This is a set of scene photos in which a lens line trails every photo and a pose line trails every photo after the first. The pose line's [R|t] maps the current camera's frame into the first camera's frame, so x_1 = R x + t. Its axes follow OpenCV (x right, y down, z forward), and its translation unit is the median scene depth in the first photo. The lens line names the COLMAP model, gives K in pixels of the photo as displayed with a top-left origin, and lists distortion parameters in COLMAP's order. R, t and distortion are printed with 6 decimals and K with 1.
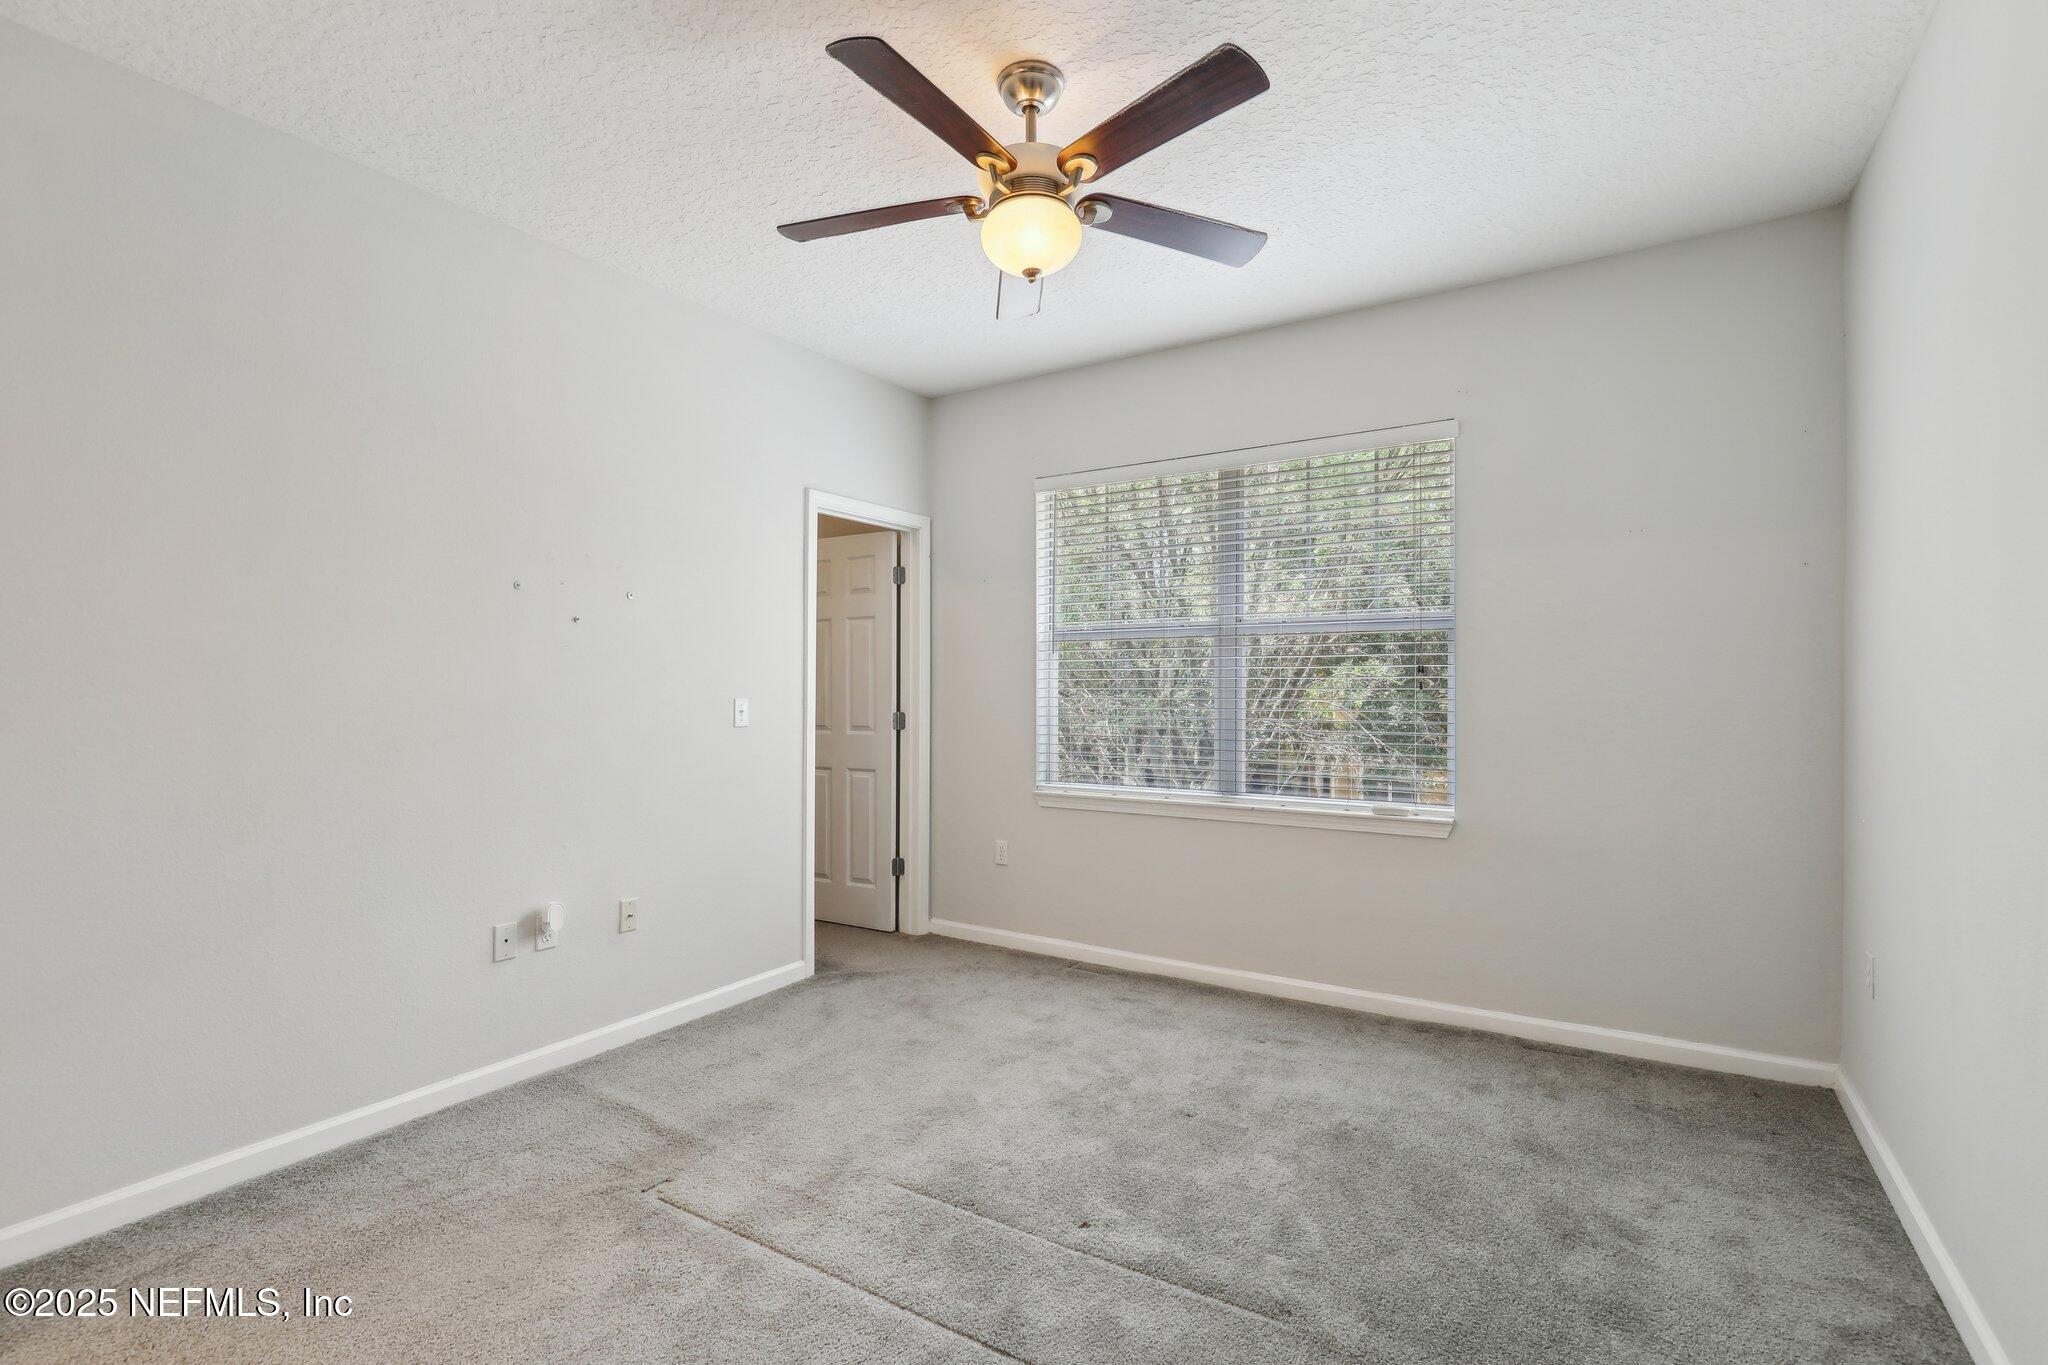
lens RADIAL K [[945.8, 0, 1031.1], [0, 945.8, 685.0], [0, 0, 1]] dist [-0.000761, -0.000398]
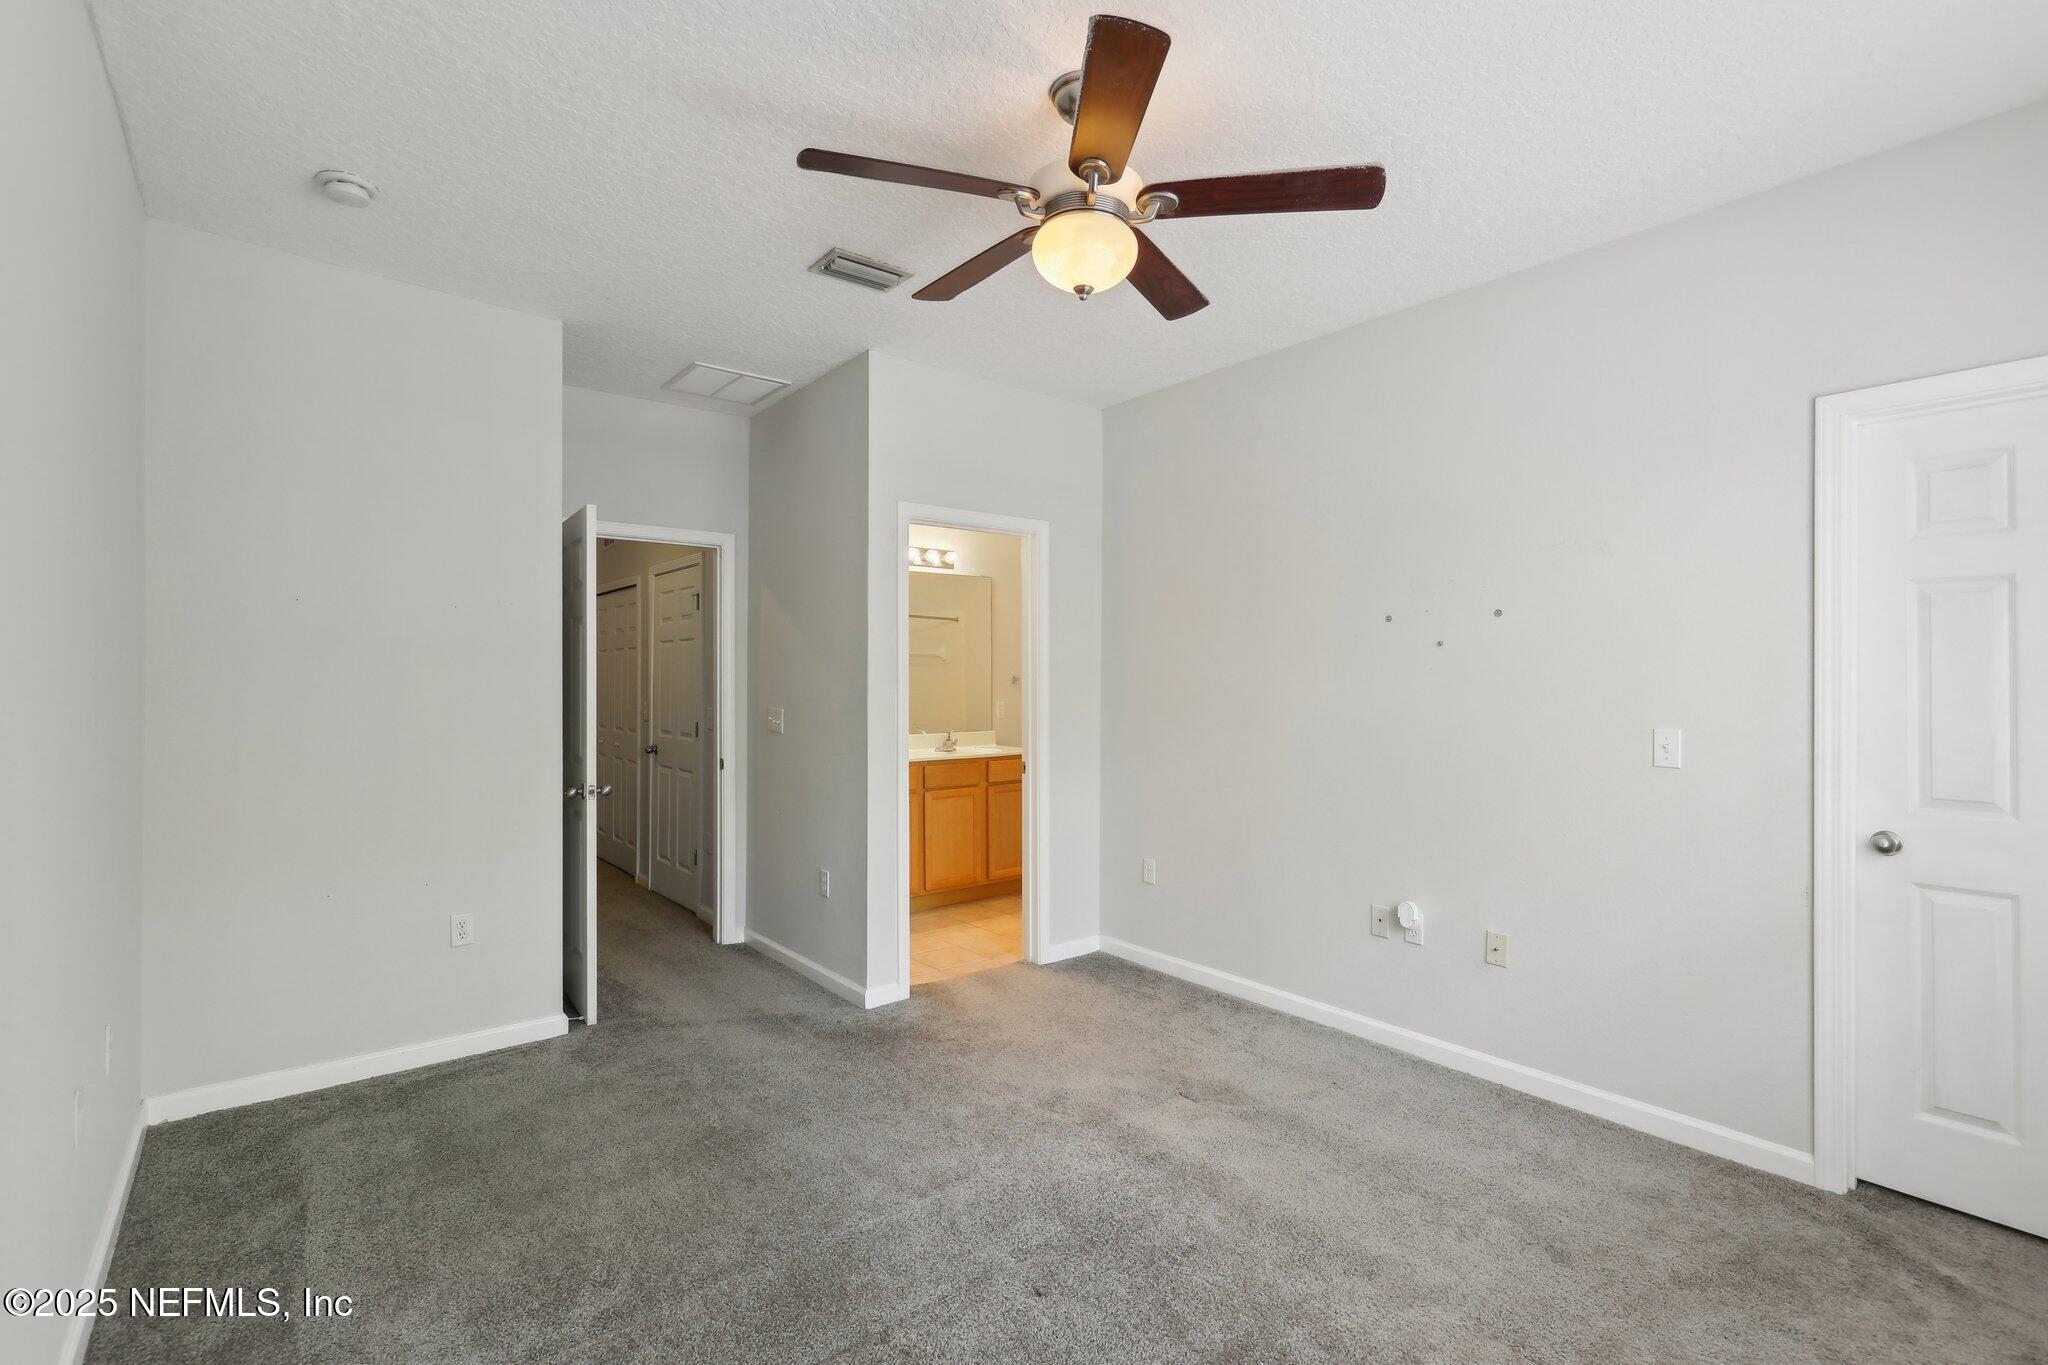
lens RADIAL K [[945.8, 0, 1031.1], [0, 945.8, 685.0], [0, 0, 1]] dist [-0.000761, -0.000398]
pose [[-0.325161, 0.004474, -0.945648, 0.670038], [-0.003279, 0.999977, 0.005859, -0.028331], [0.945653, 0.005006, -0.325139, 0.925928]]
